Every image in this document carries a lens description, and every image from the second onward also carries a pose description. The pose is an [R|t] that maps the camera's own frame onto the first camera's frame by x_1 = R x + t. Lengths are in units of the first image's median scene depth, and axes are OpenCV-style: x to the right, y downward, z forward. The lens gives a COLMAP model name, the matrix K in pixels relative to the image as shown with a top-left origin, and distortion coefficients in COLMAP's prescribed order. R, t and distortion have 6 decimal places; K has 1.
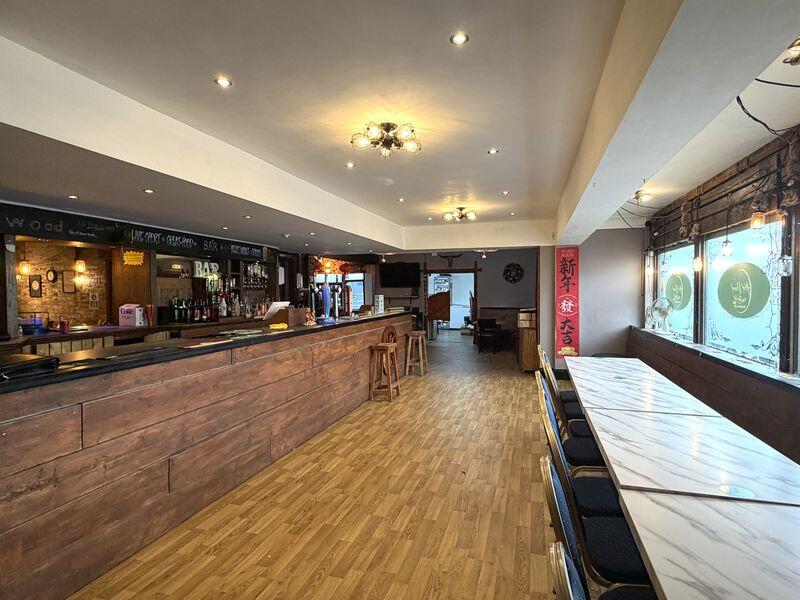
lens RADIAL K [[447.4, 0, 400.0], [0, 447.4, 300.0], [0, 0, 1]] dist [-0.000082, 0.000004]
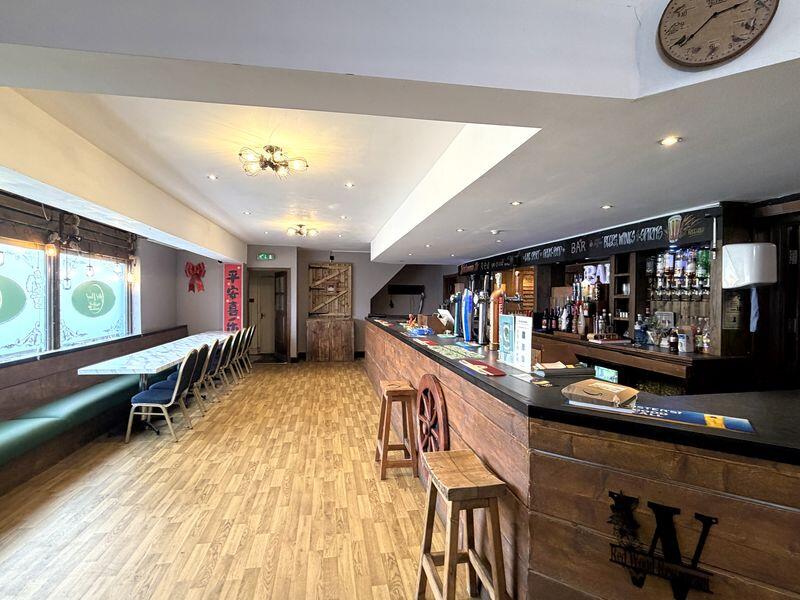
lens RADIAL K [[396.8, 0, 400.0], [0, 396.8, 300.0], [0, 0, 1]] dist [0.000117, 0.000000]
pose [[-0.891026, 0.005114, -0.453923, 0.248690], [-0.009770, 0.999489, 0.030439, -0.045444], [0.453846, 0.031557, -0.890521, 1.719291]]
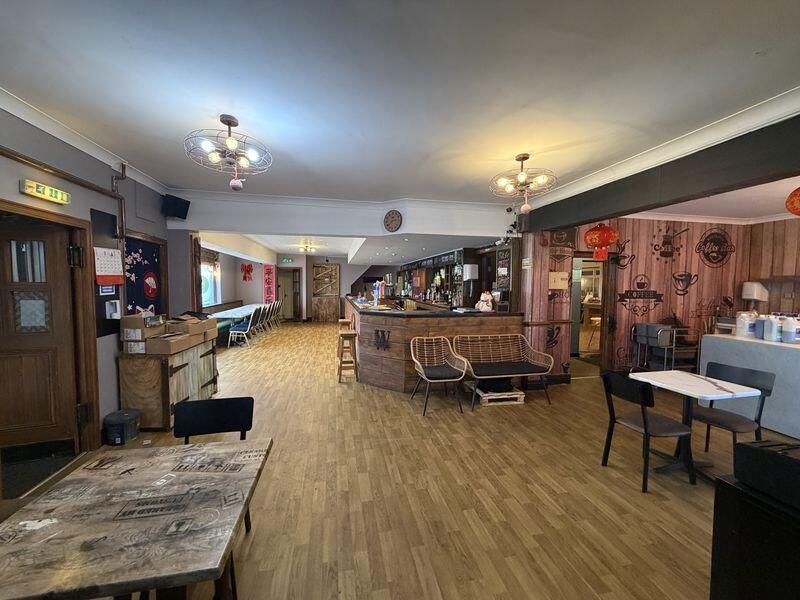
lens RADIAL K [[323.8, 0, 400.0], [0, 323.8, 300.0], [0, 0, 1]] dist [-0.000590, -0.000016]
pose [[-0.883257, 0.022530, -0.468348, 0.367225], [-0.011770, 0.997465, 0.070179, -0.059773], [0.468742, 0.067499, -0.880752, 2.377448]]
